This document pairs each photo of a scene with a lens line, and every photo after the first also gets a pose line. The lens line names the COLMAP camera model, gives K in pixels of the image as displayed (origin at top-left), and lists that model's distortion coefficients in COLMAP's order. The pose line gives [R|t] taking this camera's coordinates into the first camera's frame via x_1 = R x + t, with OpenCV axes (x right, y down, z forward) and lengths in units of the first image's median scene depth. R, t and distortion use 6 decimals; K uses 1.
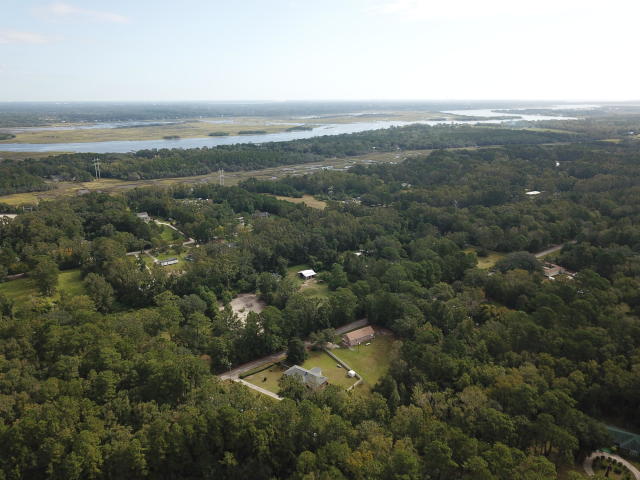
lens RADIAL K [[490.1, 0, 320.0], [0, 490.1, 240.0], [0, 0, 1]] dist [0.009073, -0.011595]
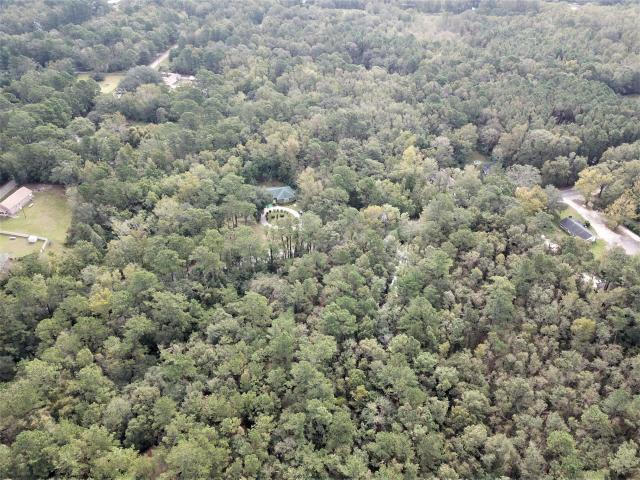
lens RADIAL K [[490.1, 0, 320.0], [0, 490.1, 240.0], [0, 0, 1]] dist [0.009073, -0.011595]
pose [[0.693622, -0.418953, 0.585975, -0.101997], [0.190236, 0.891130, 0.411944, -0.003731], [-0.694765, -0.174260, 0.697807, -0.019197]]
